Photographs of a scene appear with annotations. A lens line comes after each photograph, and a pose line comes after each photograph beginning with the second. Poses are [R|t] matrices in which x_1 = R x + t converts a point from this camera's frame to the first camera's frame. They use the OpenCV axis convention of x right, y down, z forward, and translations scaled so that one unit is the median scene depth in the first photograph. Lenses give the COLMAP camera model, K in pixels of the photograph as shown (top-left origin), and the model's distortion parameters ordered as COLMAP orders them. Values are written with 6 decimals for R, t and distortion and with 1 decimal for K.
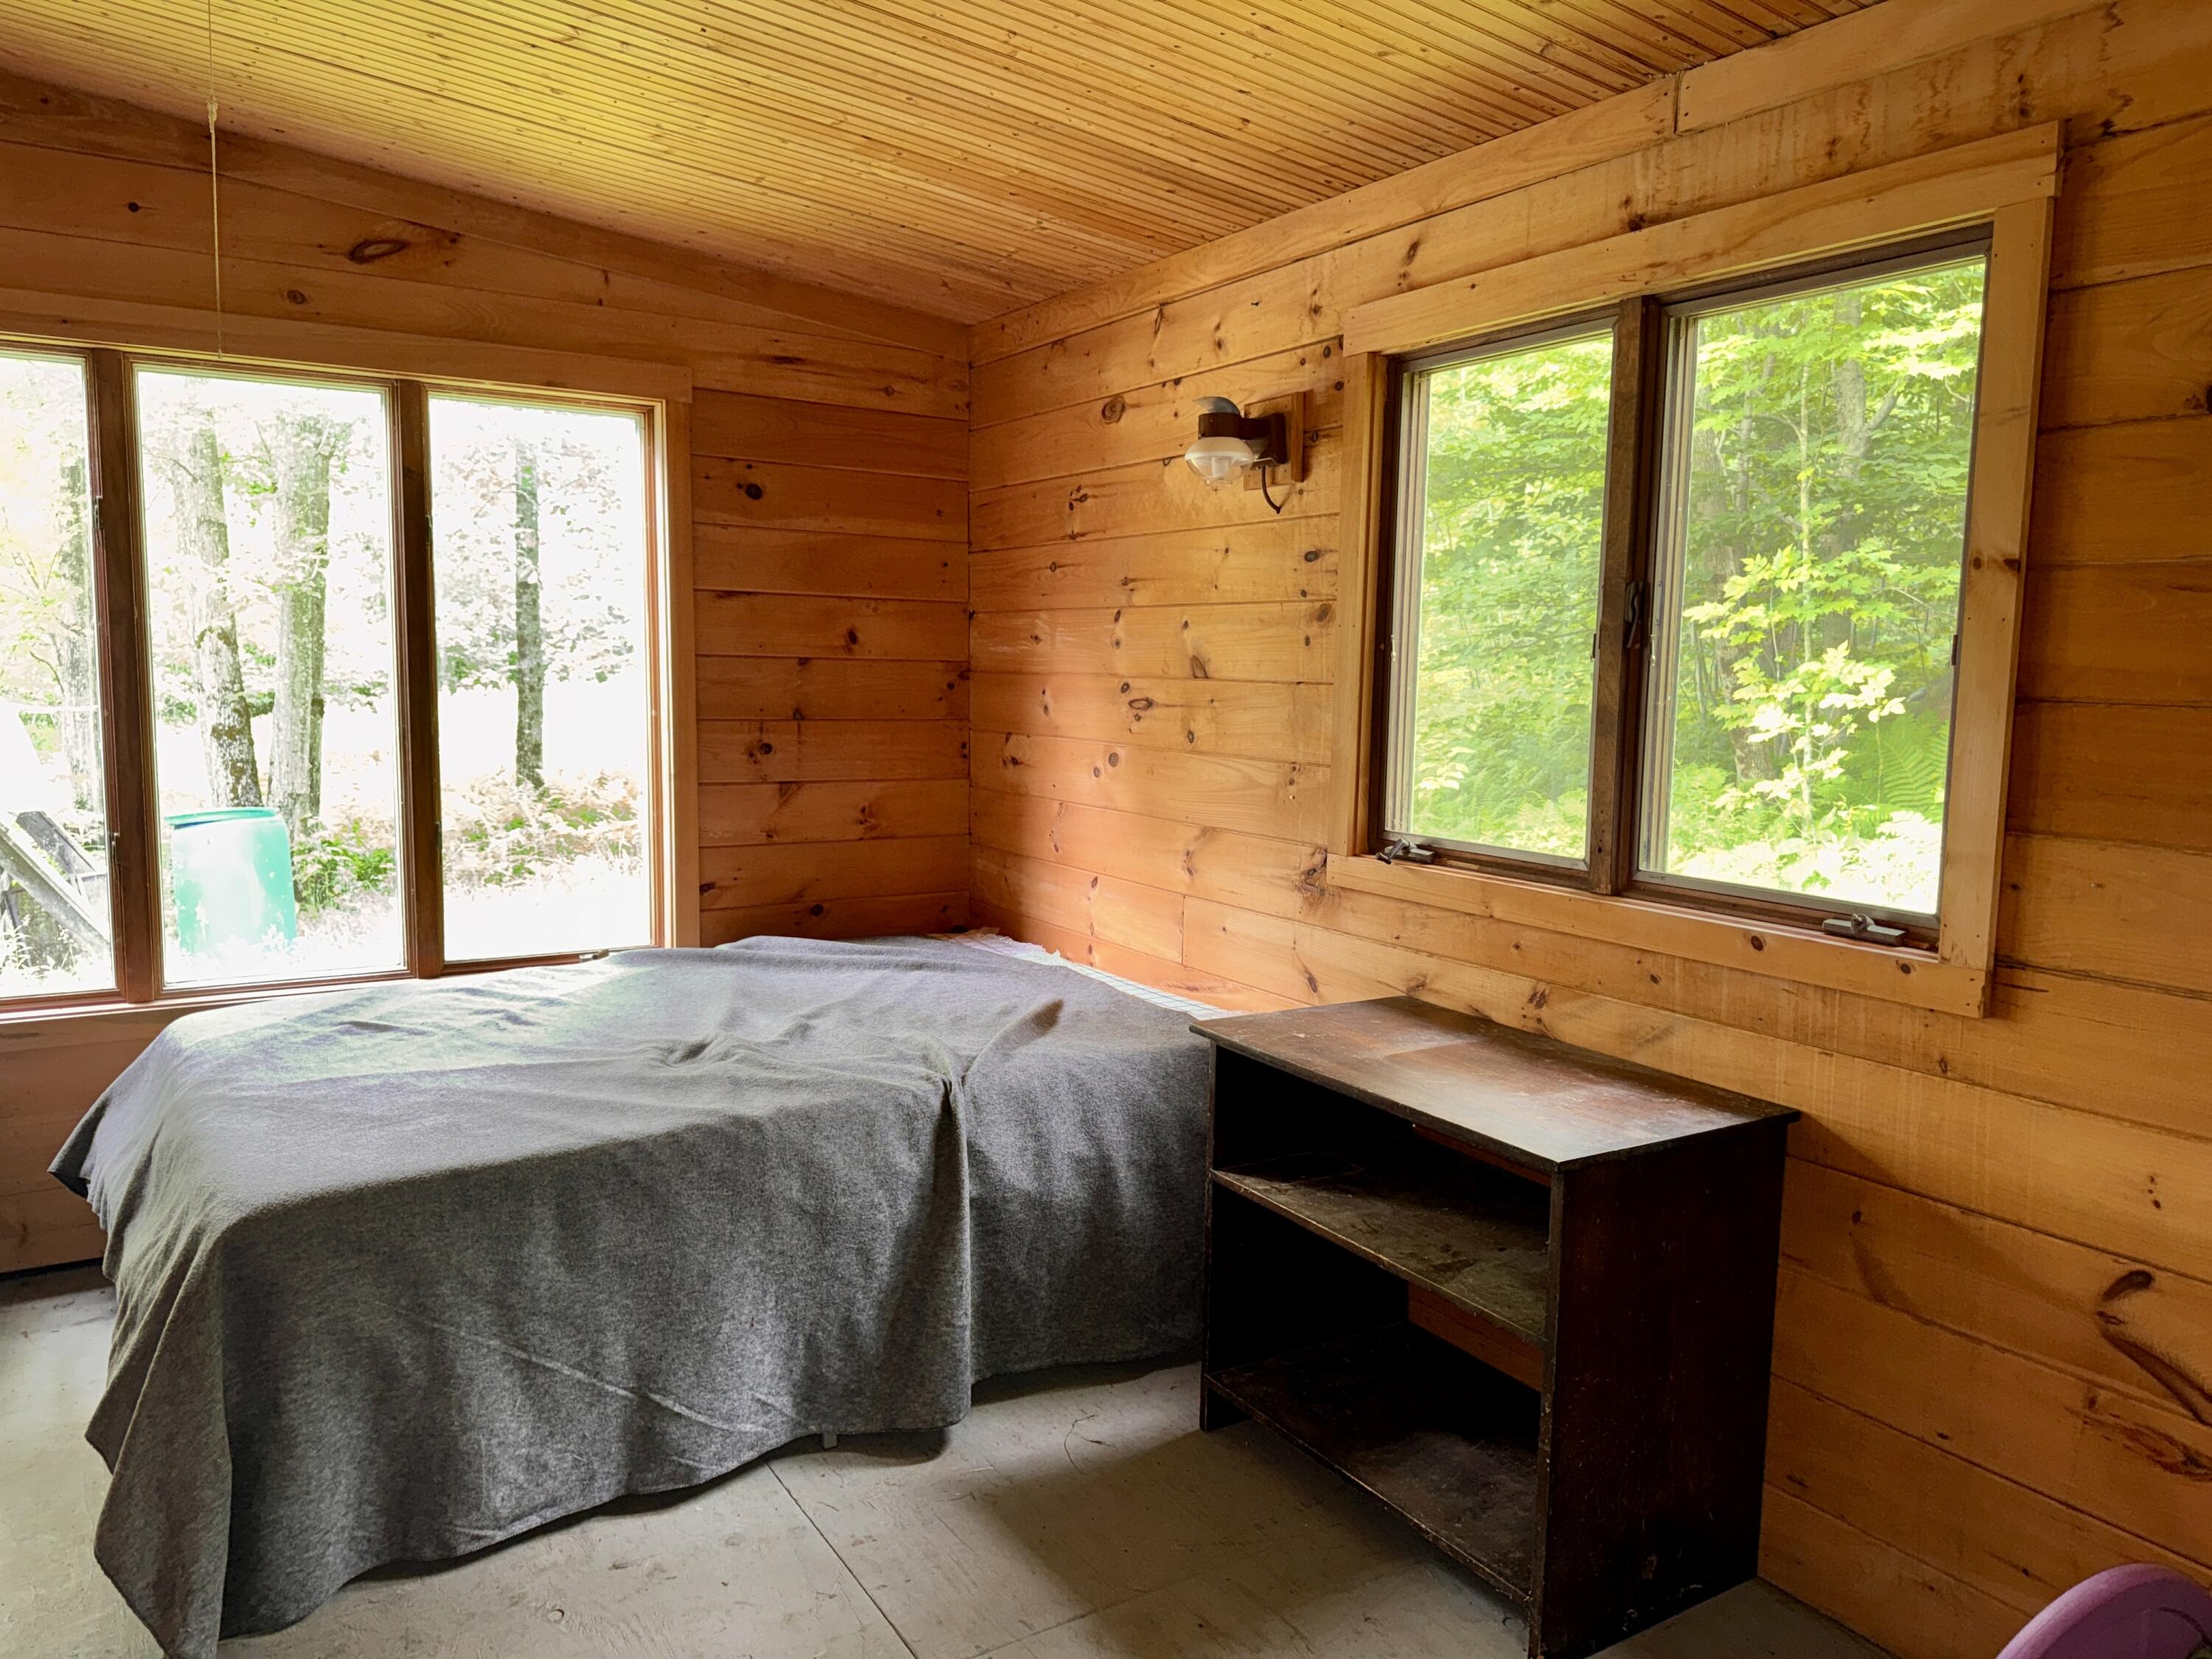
lens RADIAL K [[1556.2, 0, 1104.4], [0, 1556.2, 841.8], [0, 0, 1]] dist [0.092538, -0.152566]
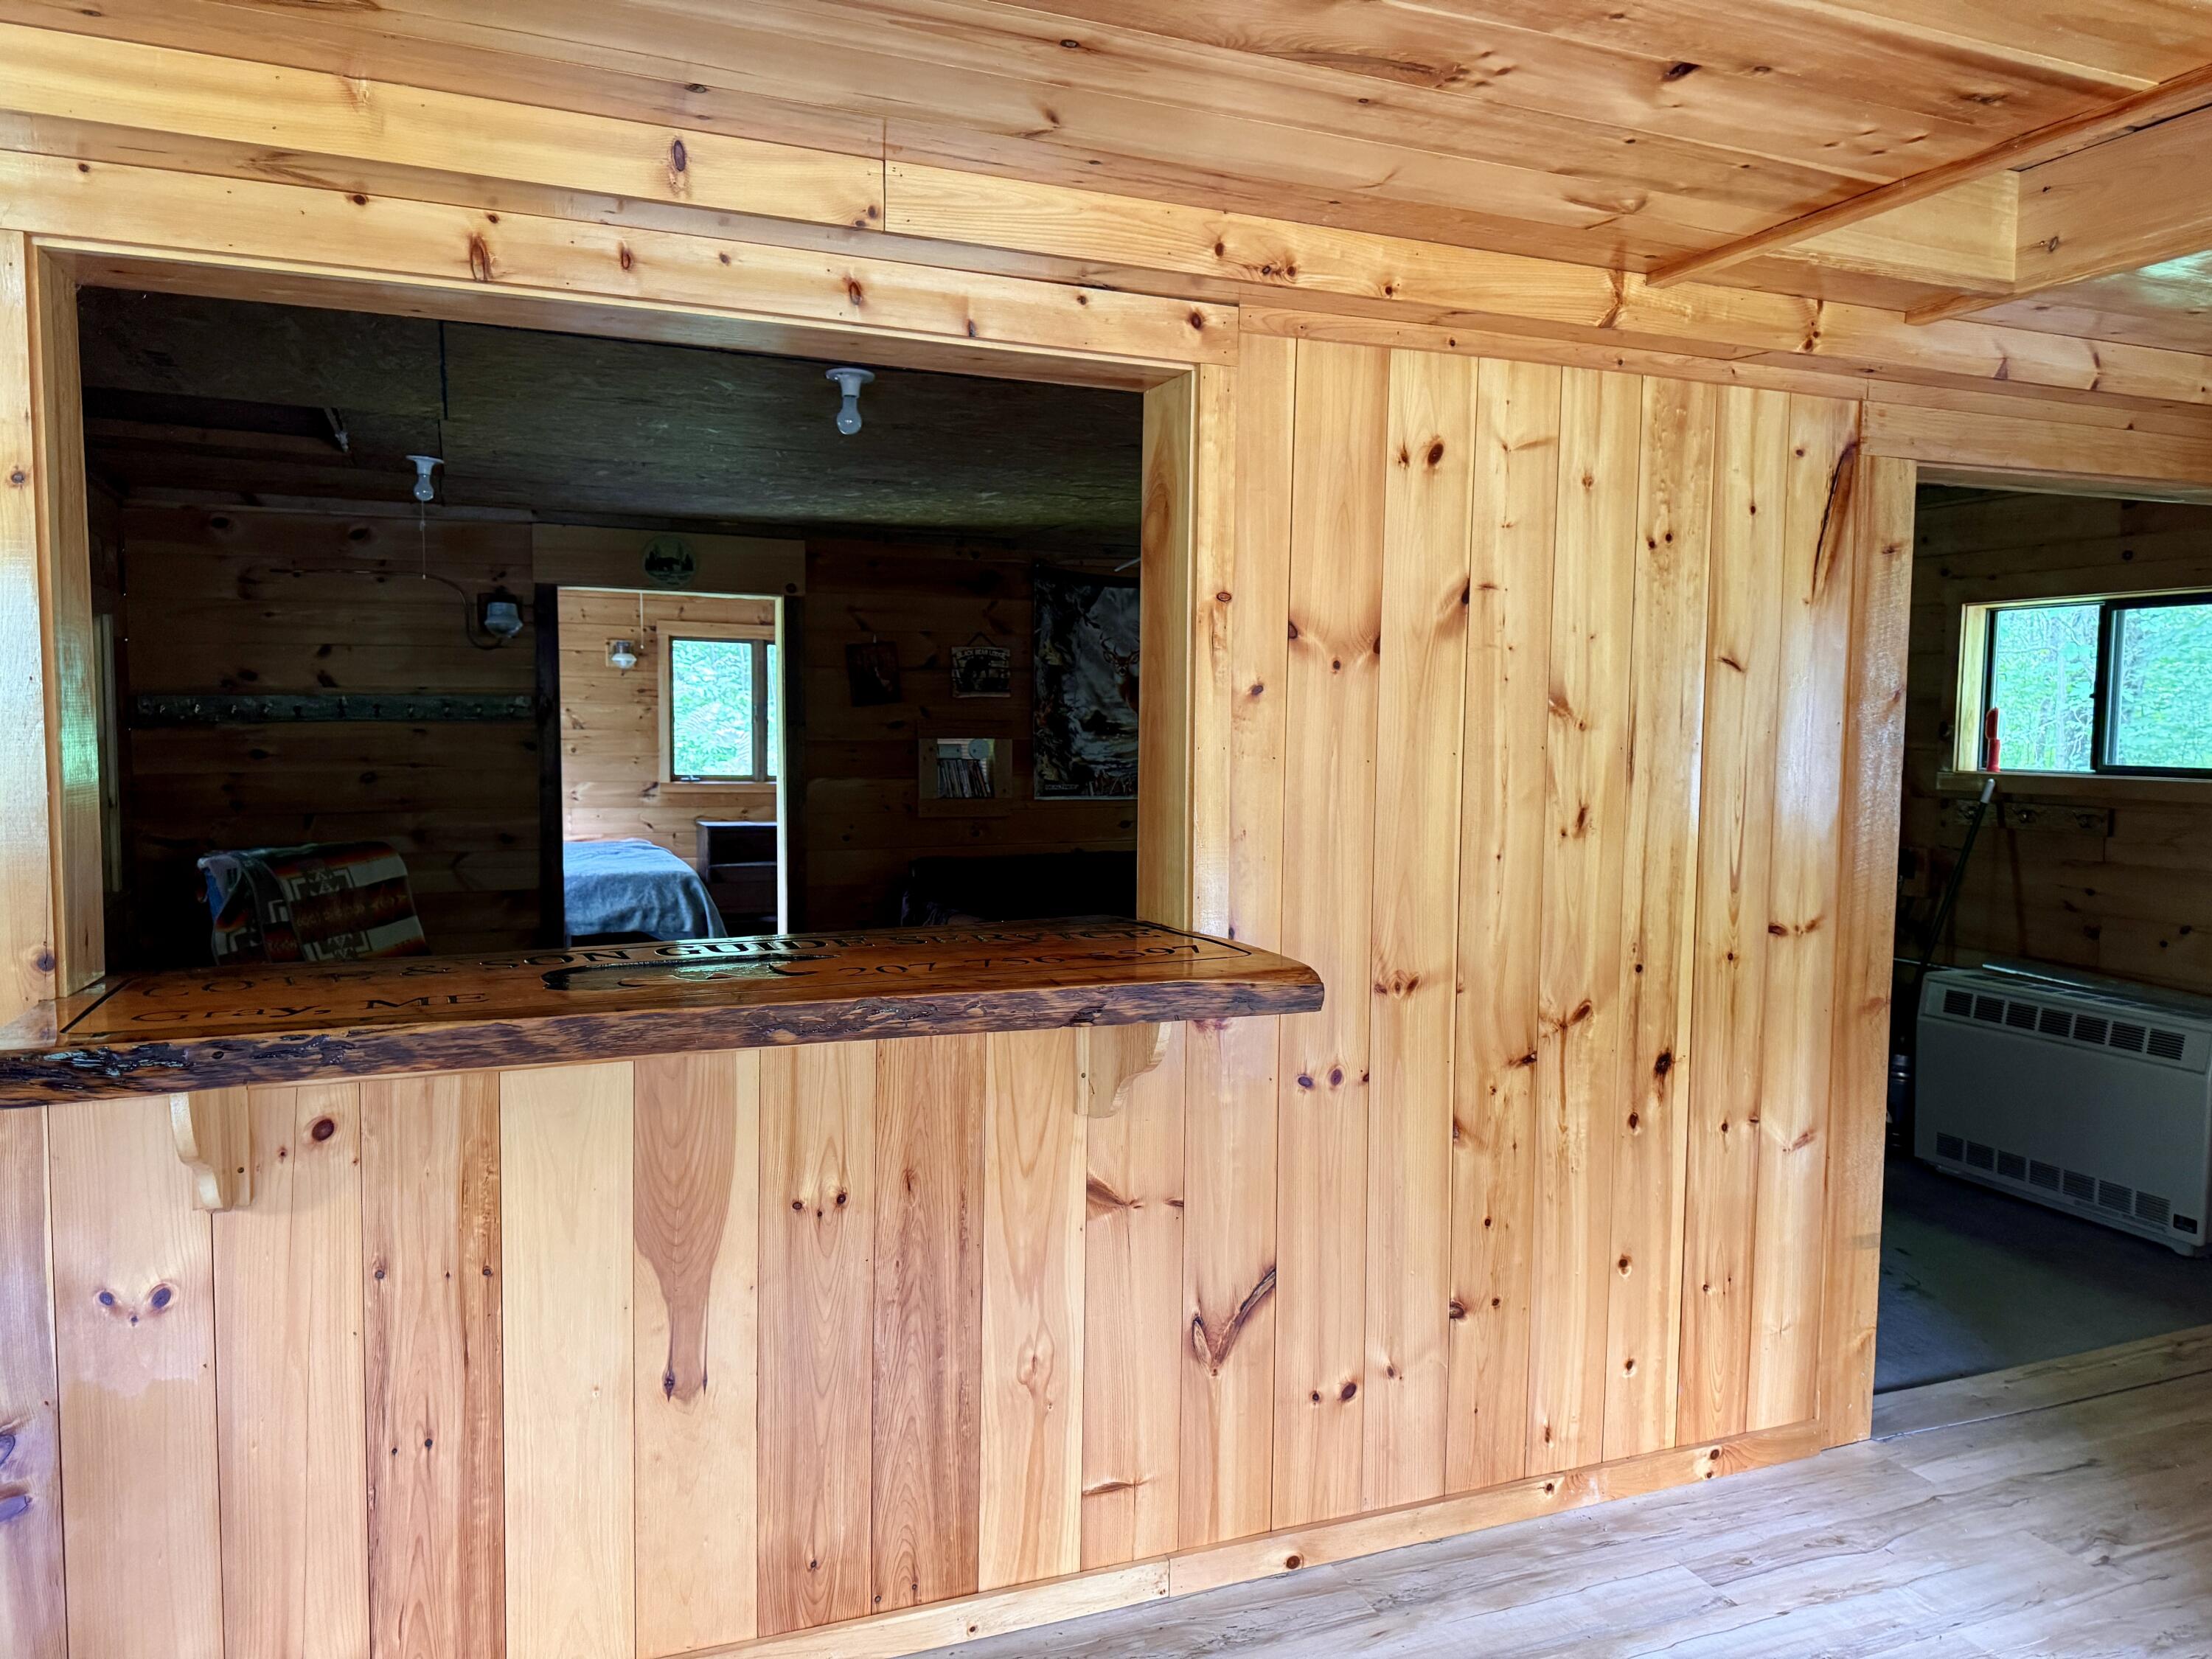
lens RADIAL K [[1541.9, 0, 1098.1], [0, 1541.9, 836.0], [0, 0, 1]] dist [0.151696, -0.292292]
pose [[0.170603, -0.086572, 0.981529, -2.373081], [0.103035, 0.992239, 0.069607, -0.012595], [-0.979938, 0.089256, 0.178199, -0.377021]]
